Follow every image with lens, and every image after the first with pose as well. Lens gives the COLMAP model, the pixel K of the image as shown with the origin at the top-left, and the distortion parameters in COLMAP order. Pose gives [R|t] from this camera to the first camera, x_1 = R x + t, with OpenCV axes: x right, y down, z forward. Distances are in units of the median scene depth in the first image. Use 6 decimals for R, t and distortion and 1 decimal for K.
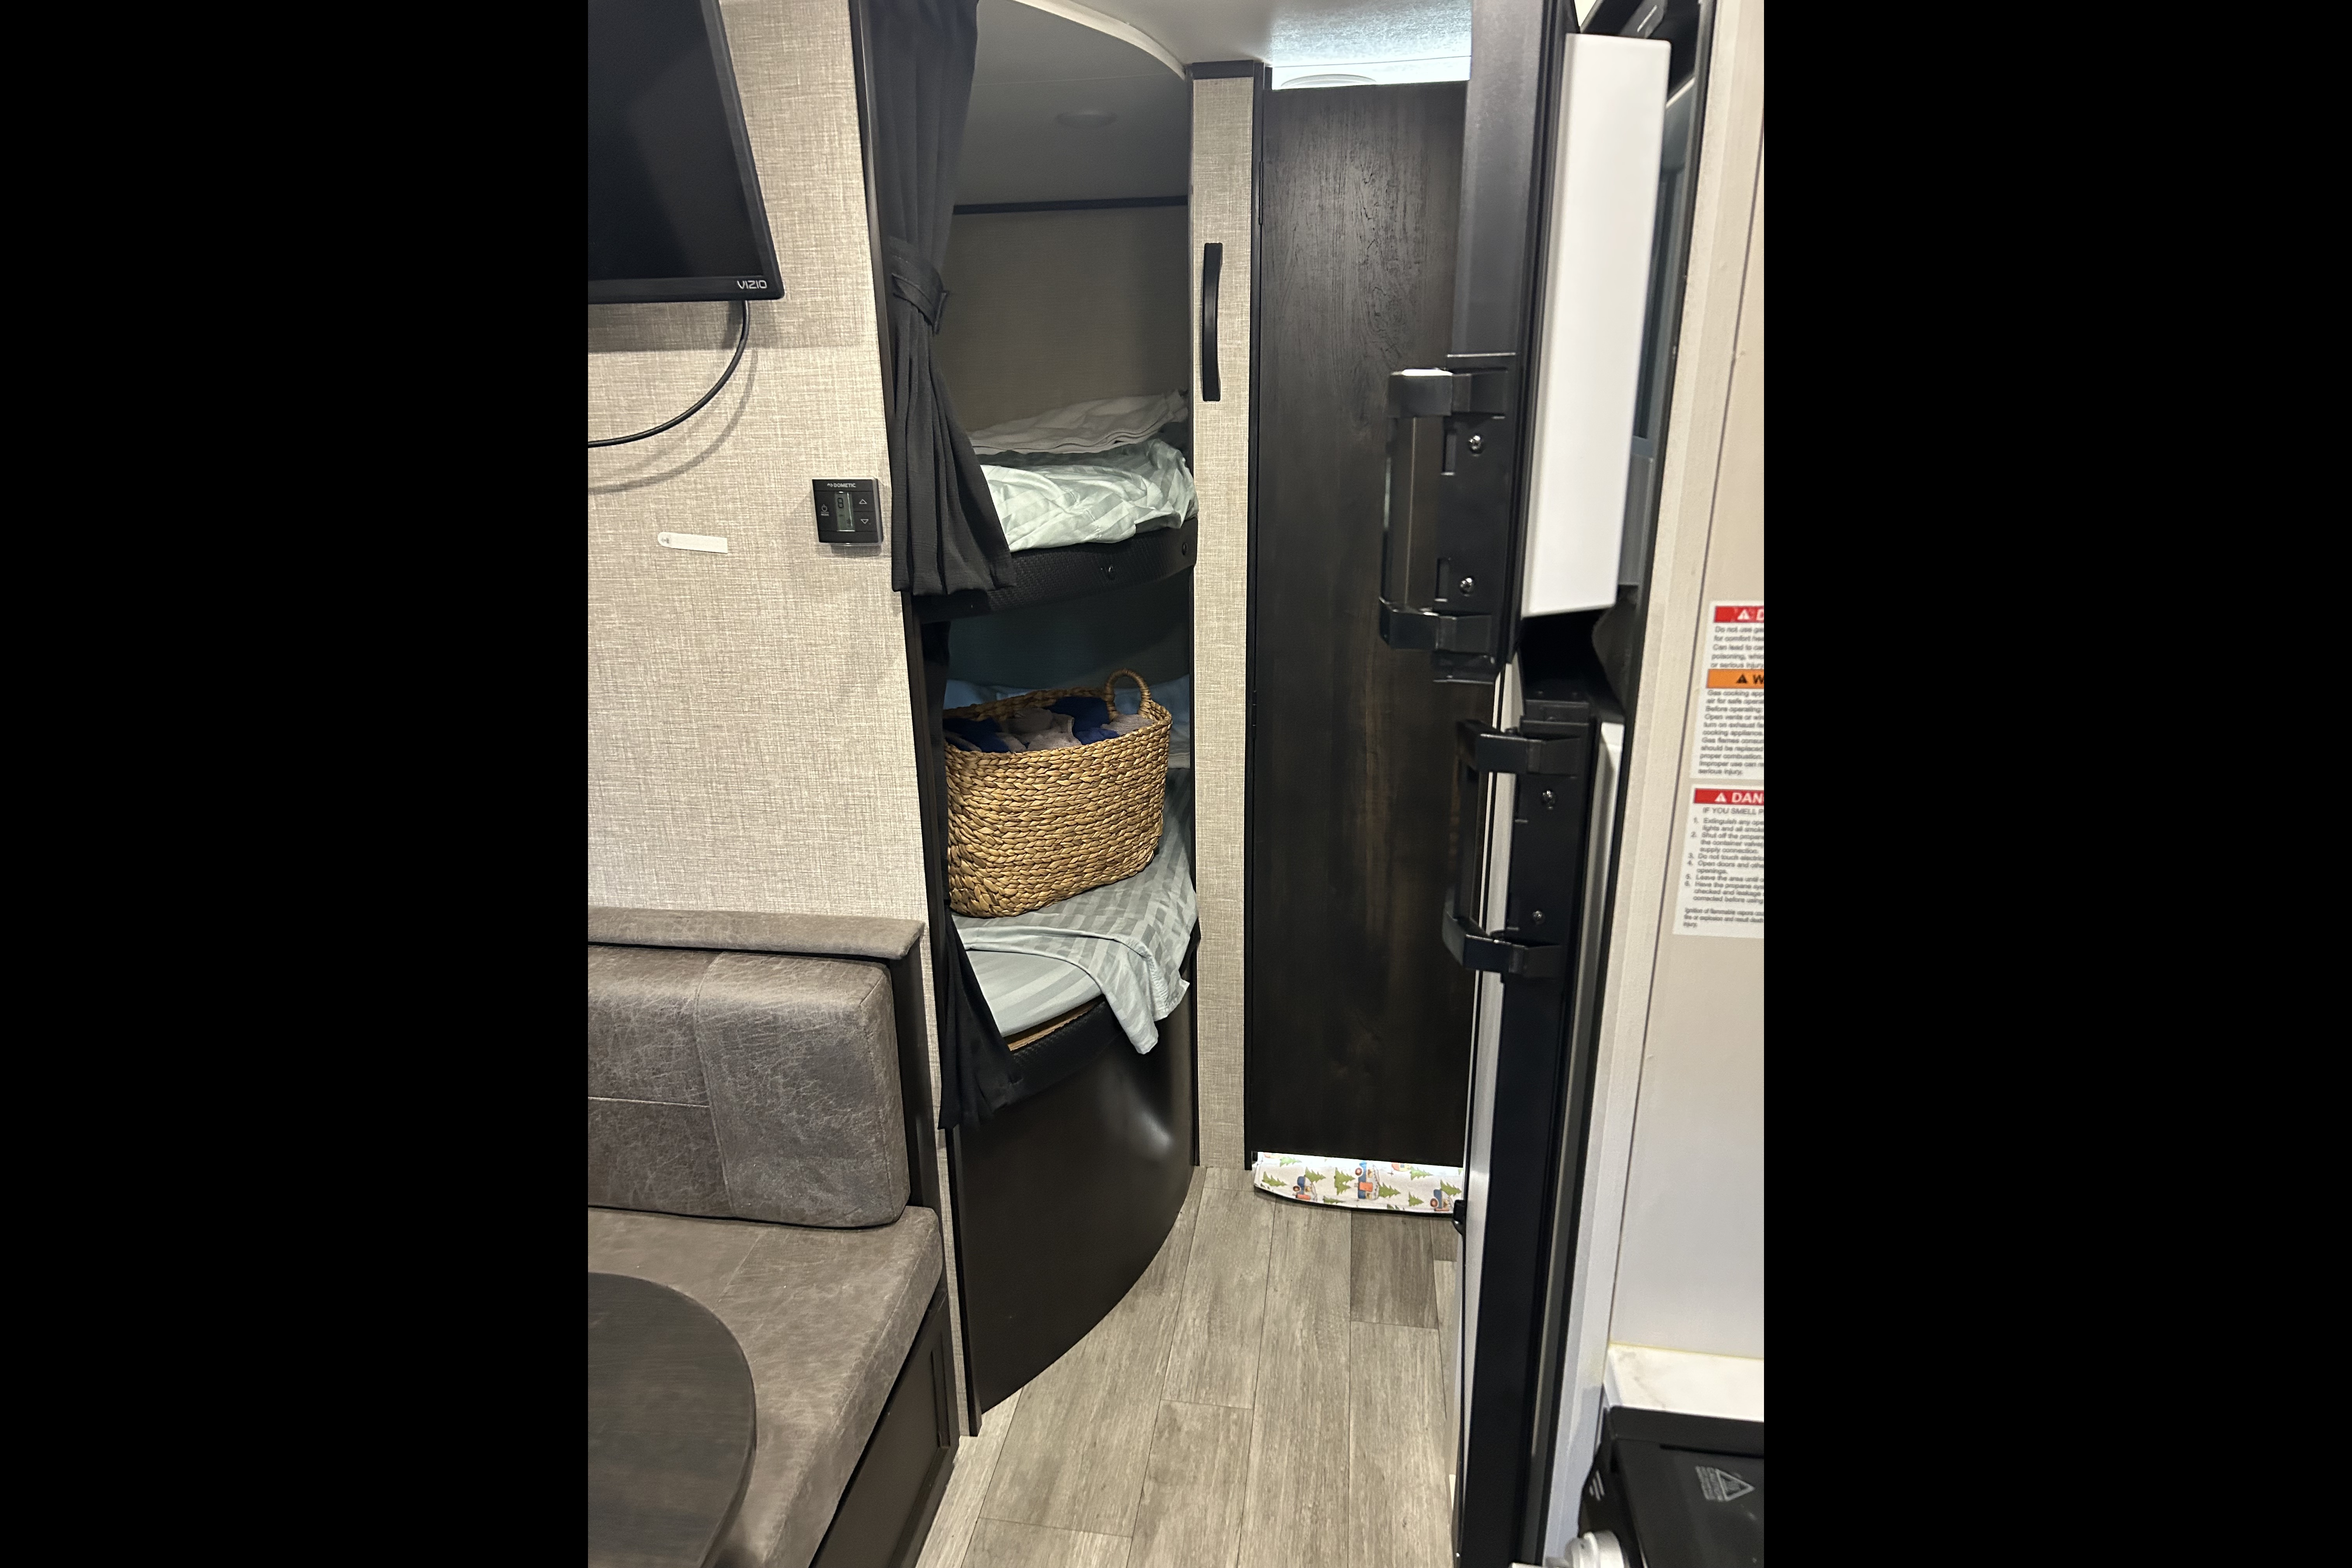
lens RADIAL K [[1220.3, 0, 1174.7], [0, 1220.3, 798.5], [0, 0, 1]] dist [0.024490, -0.002575]
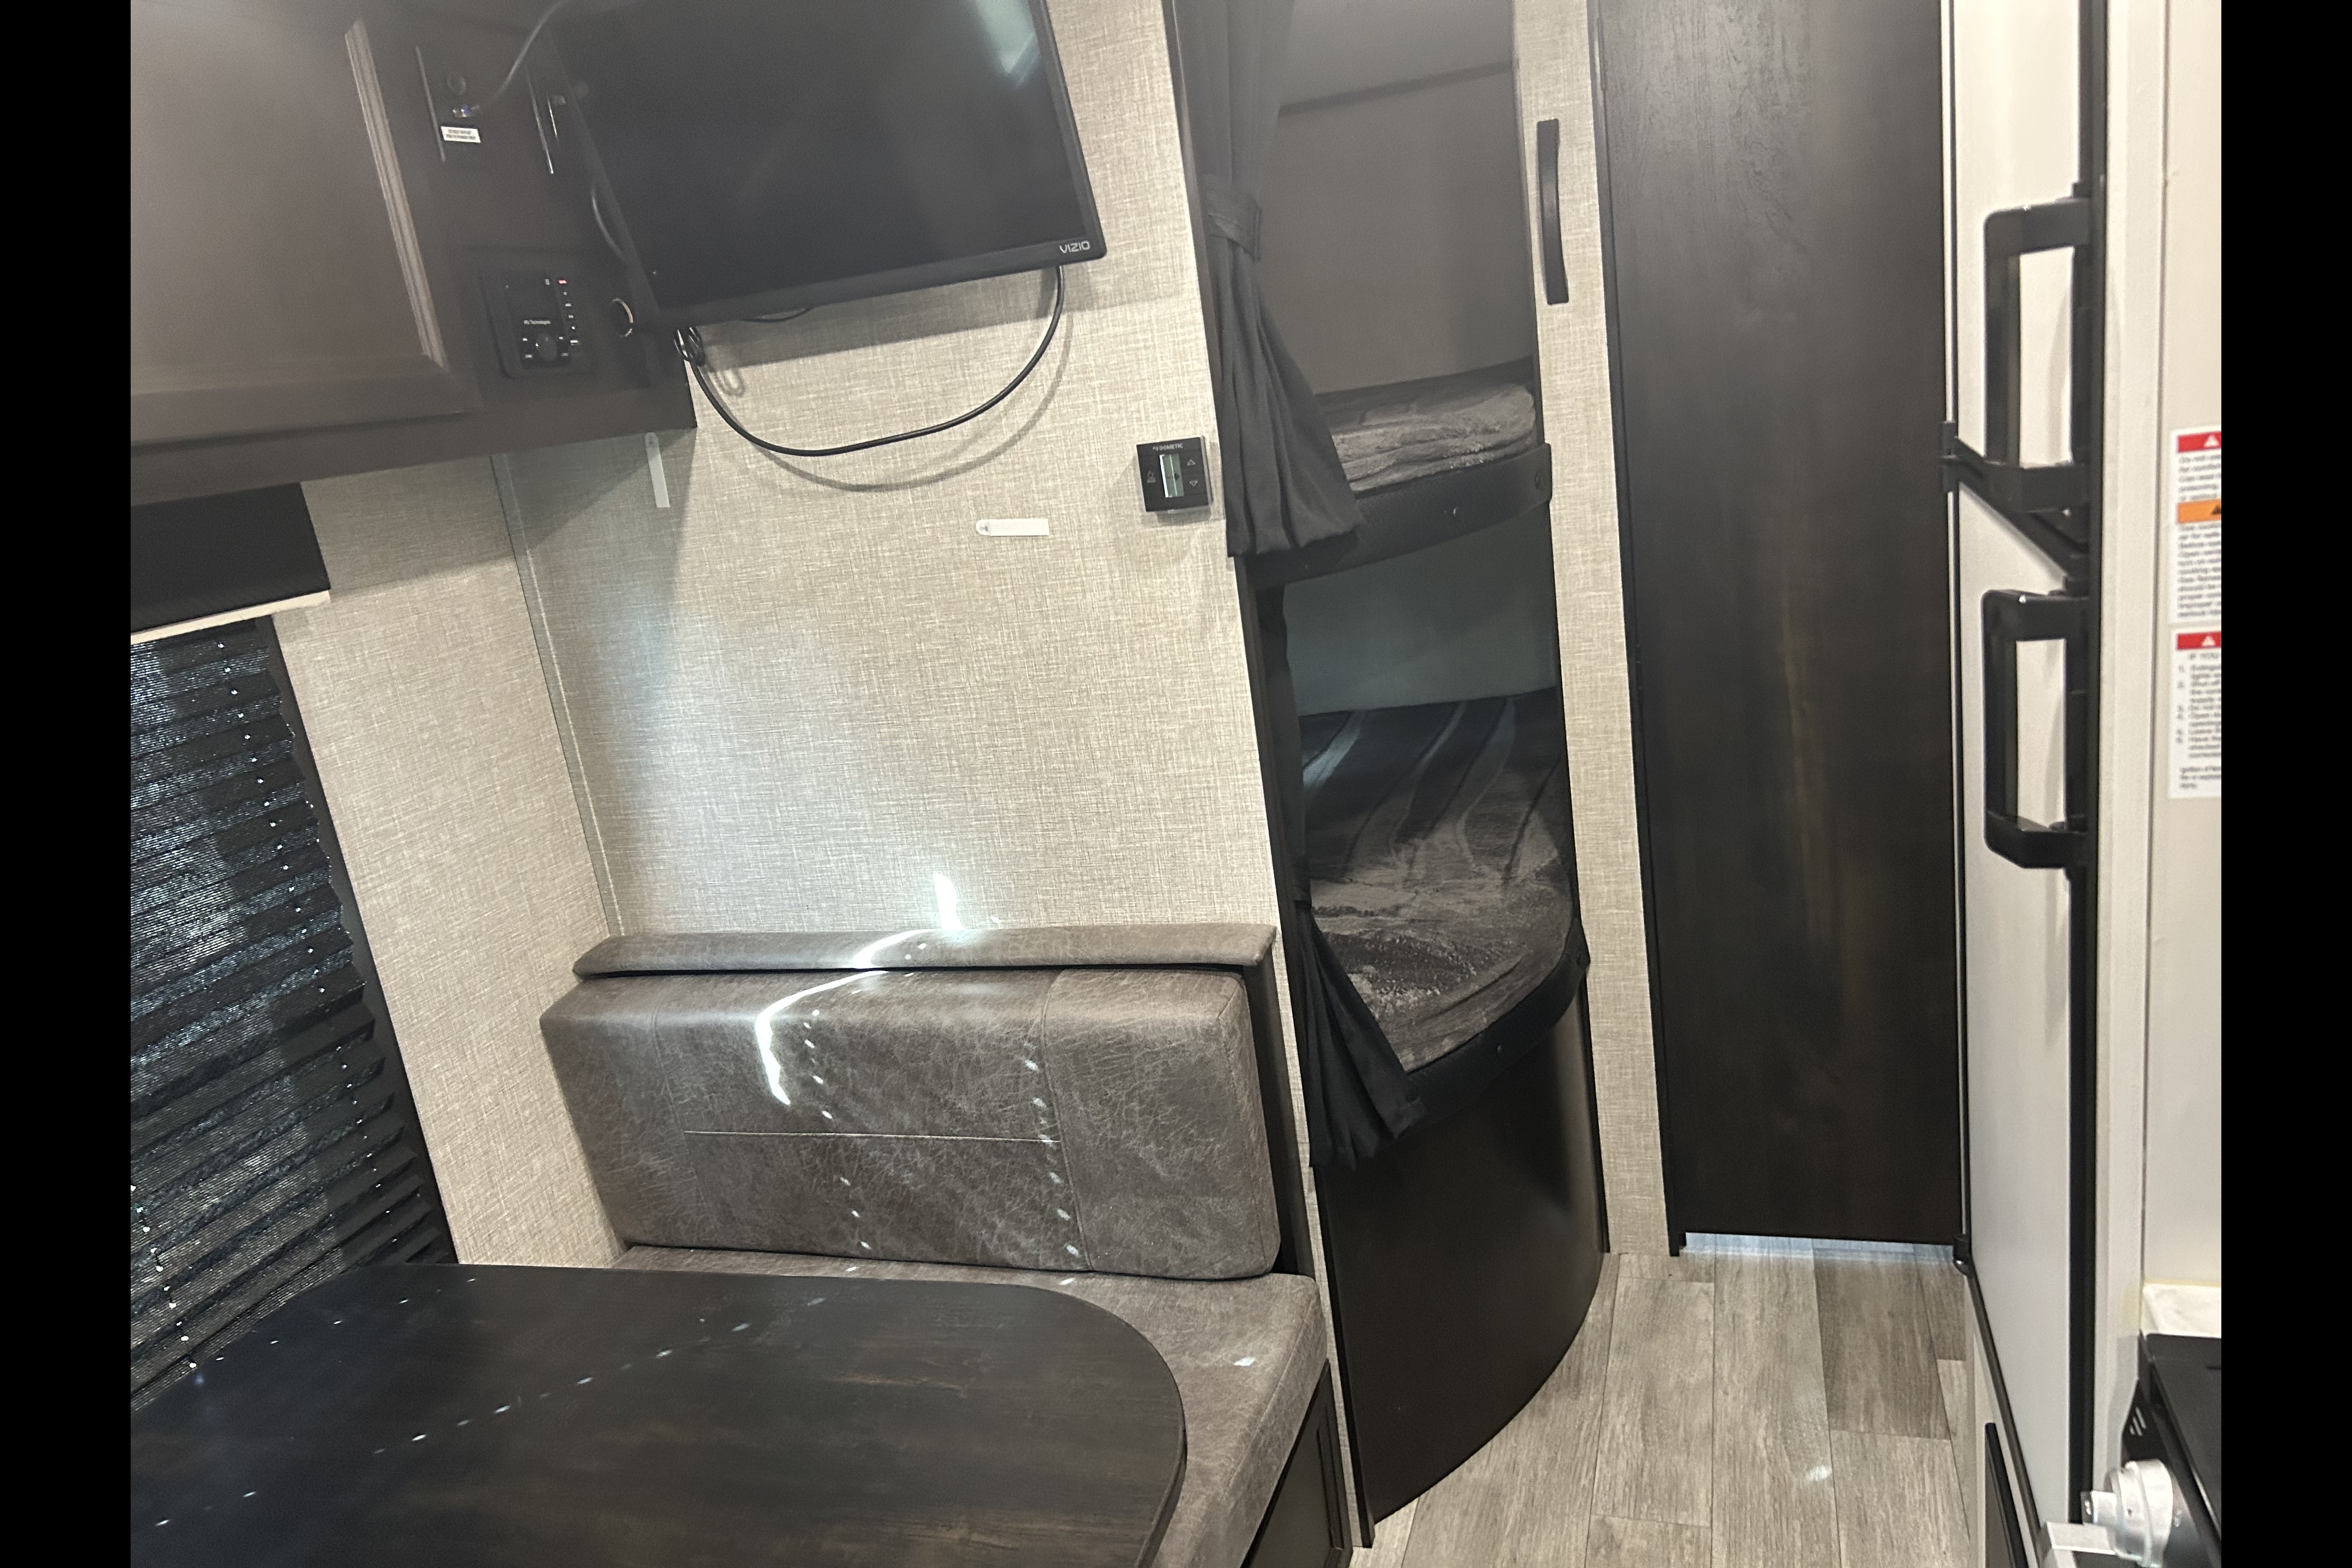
lens RADIAL K [[1579.5, 0, 1196.4], [0, 1579.5, 773.6], [0, 0, 1]] dist [0.050408, -0.055270]
pose [[0.977685, -0.074097, -0.196574, -0.030119], [0.065343, 0.996576, -0.050661, 0.045590], [0.199655, 0.036685, 0.979179, -0.137403]]
